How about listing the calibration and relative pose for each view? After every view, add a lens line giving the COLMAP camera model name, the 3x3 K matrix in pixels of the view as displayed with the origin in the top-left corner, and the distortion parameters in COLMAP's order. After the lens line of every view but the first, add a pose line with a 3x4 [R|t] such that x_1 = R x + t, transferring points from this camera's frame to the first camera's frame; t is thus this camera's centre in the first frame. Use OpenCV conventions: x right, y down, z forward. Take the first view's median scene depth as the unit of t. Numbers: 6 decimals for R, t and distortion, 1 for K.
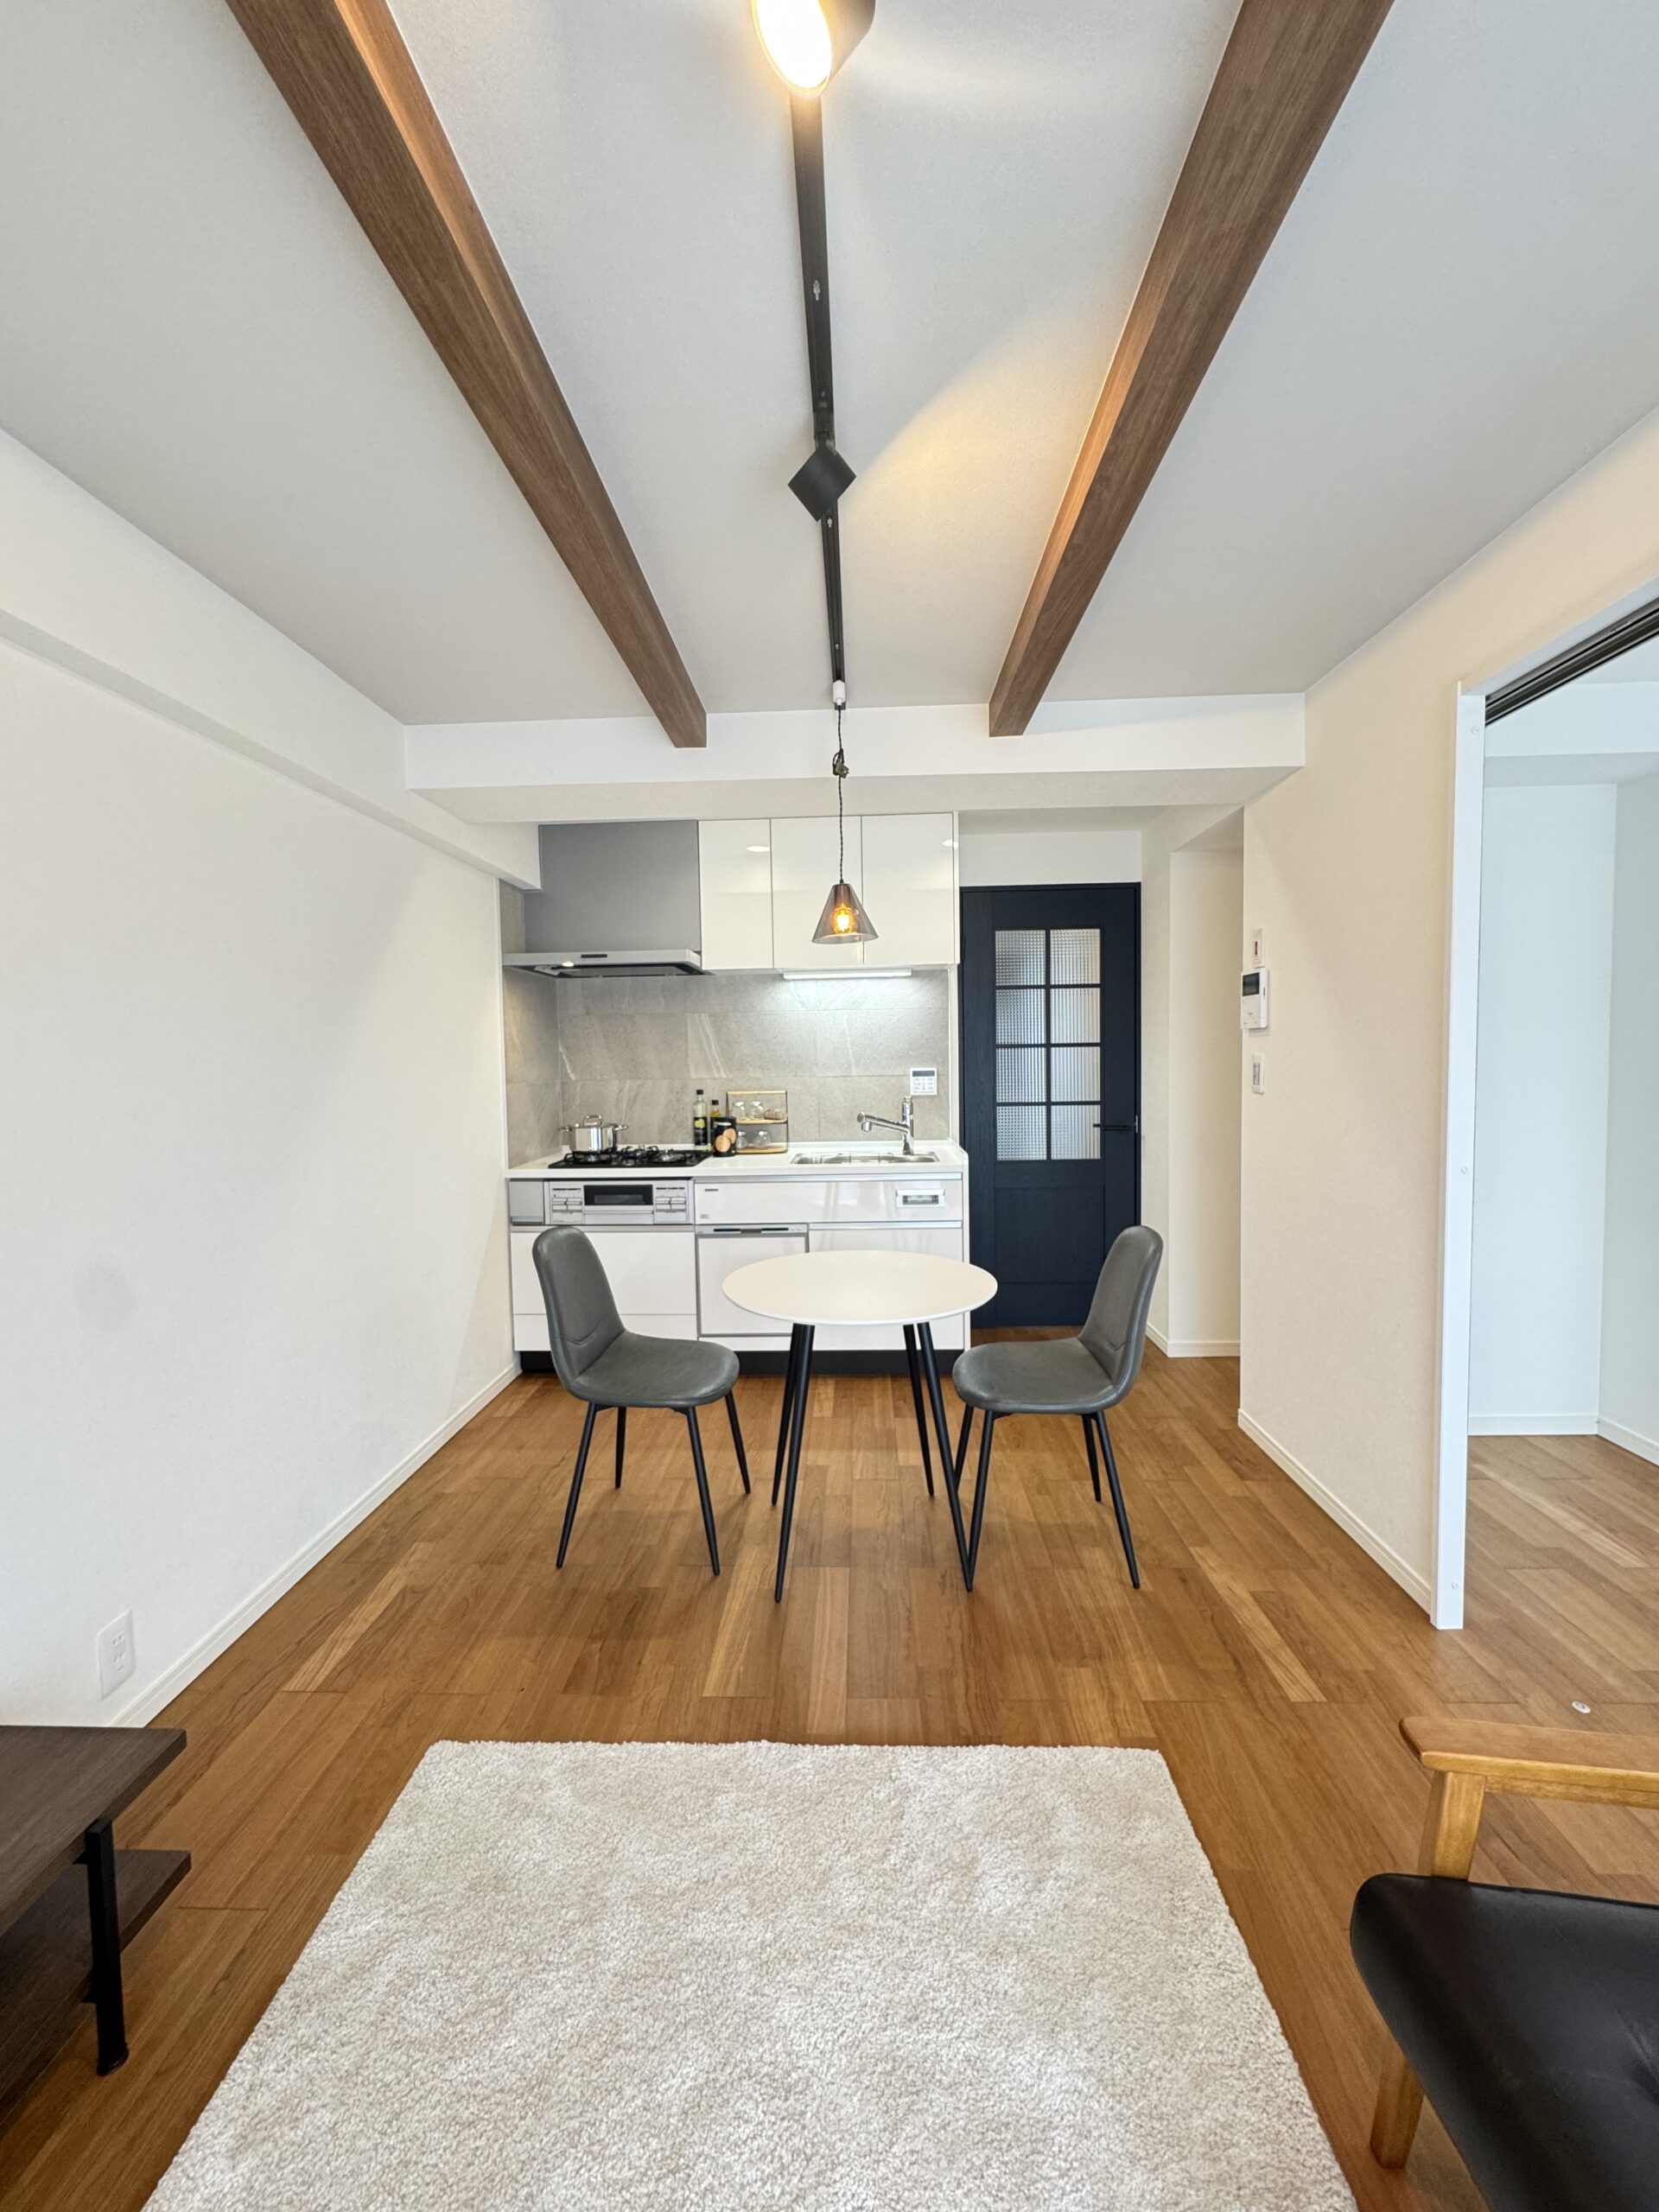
lens RADIAL K [[880.2, 0, 827.2], [0, 880.2, 1105.8], [0, 0, 1]] dist [-0.001563, 0.000079]
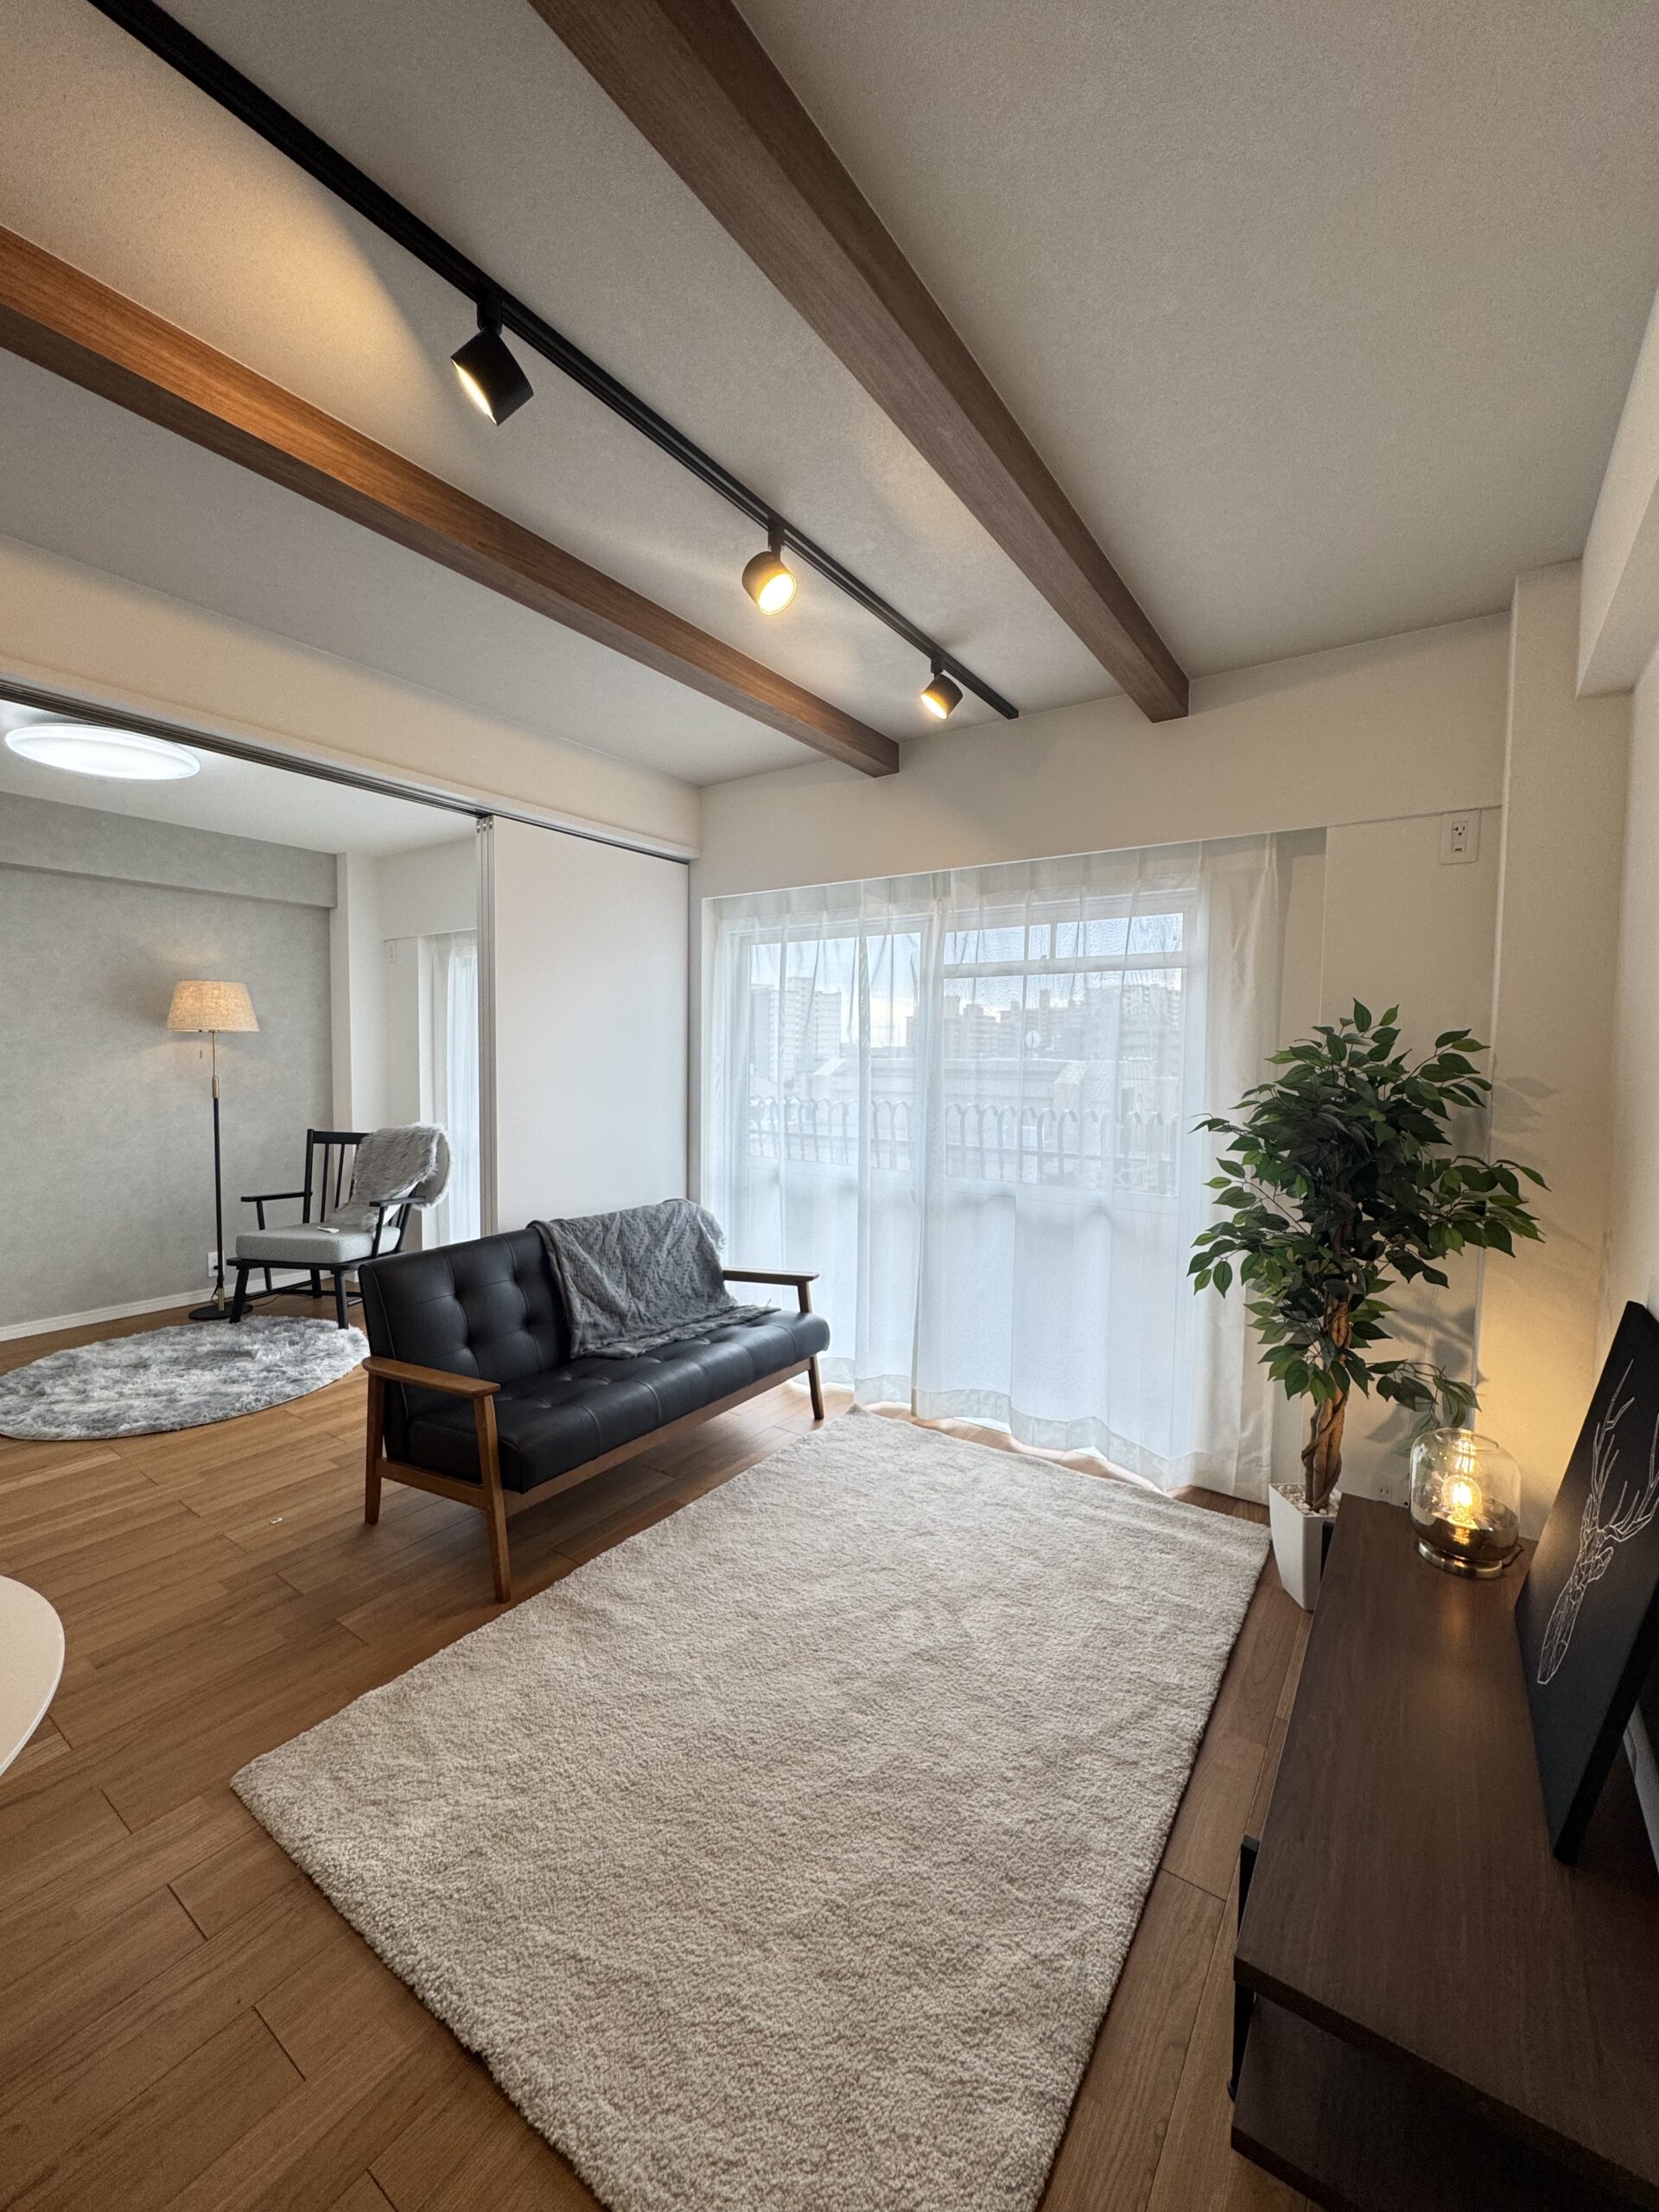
lens RADIAL K [[880.2, 0, 828.6], [0, 880.2, 1104.4], [0, 0, 1]] dist [-0.001563, 0.000079]
pose [[-0.839406, -0.021212, 0.543091, -0.463399], [0.031980, 0.995579, 0.088313, -0.032571], [-0.542564, 0.091499, -0.835016, 0.970187]]
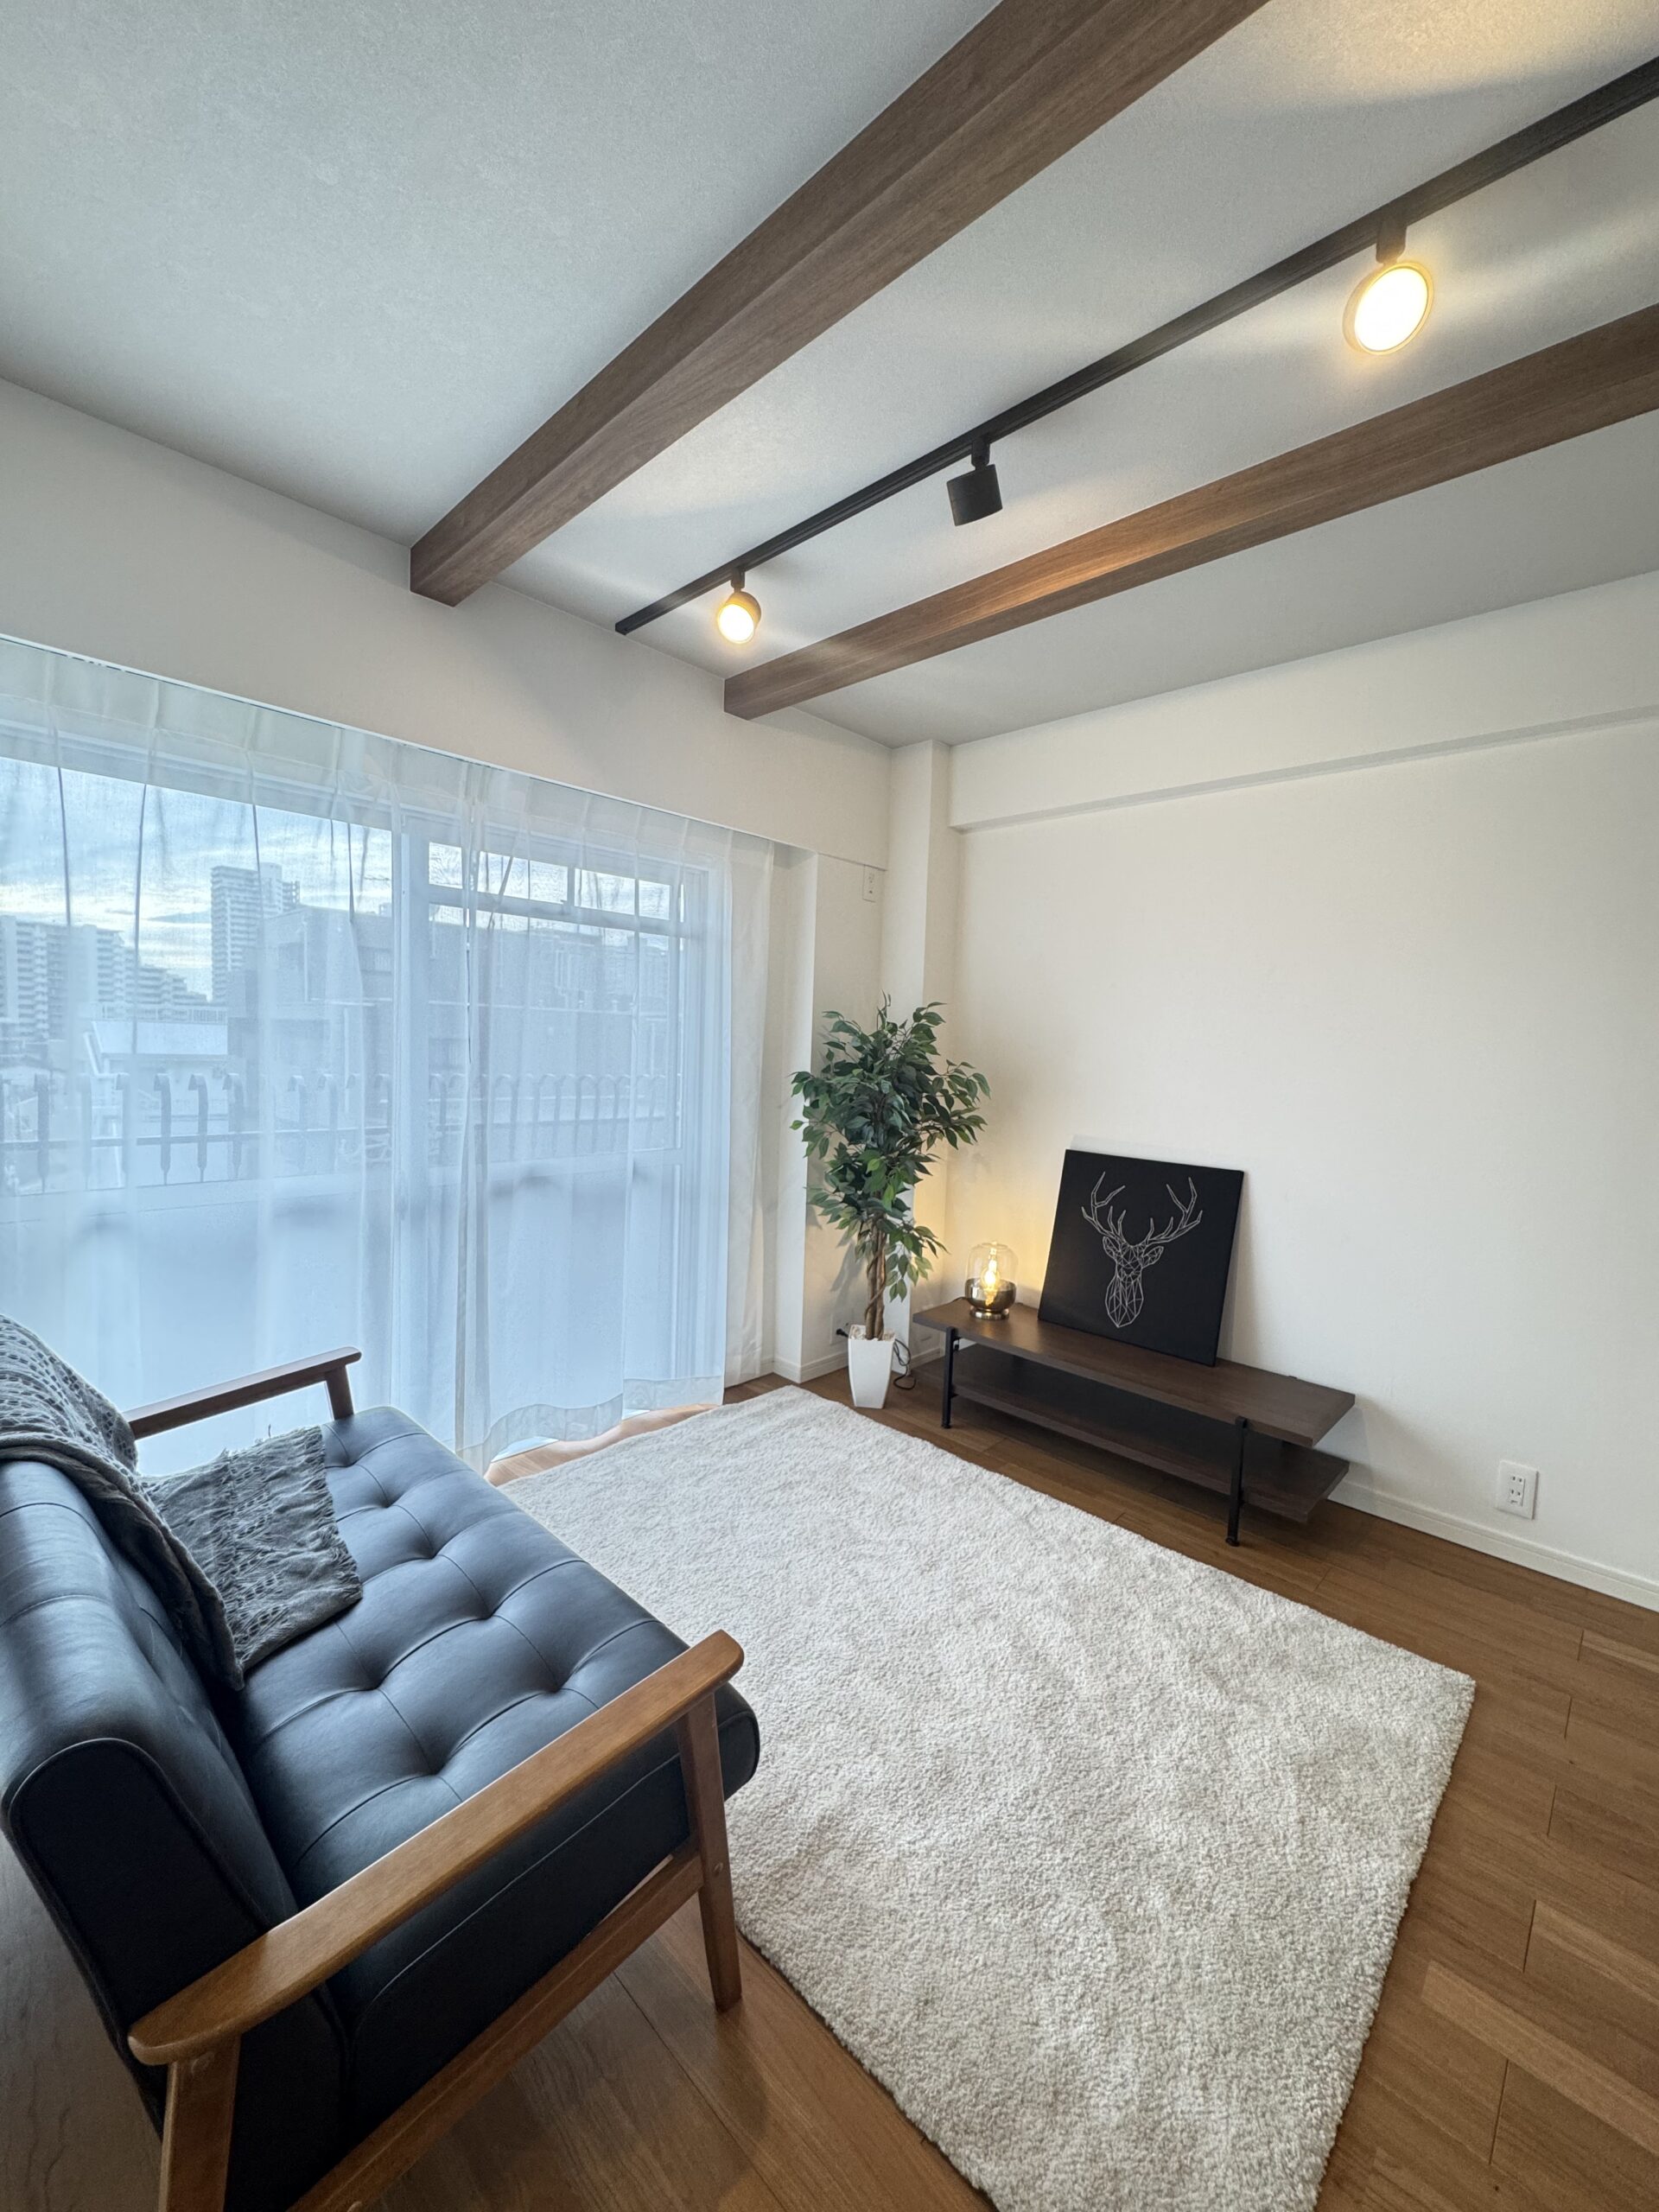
lens RADIAL K [[880.2, 0, 831.4], [0, 880.2, 1107.0], [0, 0, 1]] dist [-0.001563, 0.000079]
pose [[-0.665715, 0.046987, -0.744725, 0.591839], [-0.067069, 0.990209, 0.122429, -0.022122], [0.743186, 0.131451, -0.656045, 0.749083]]
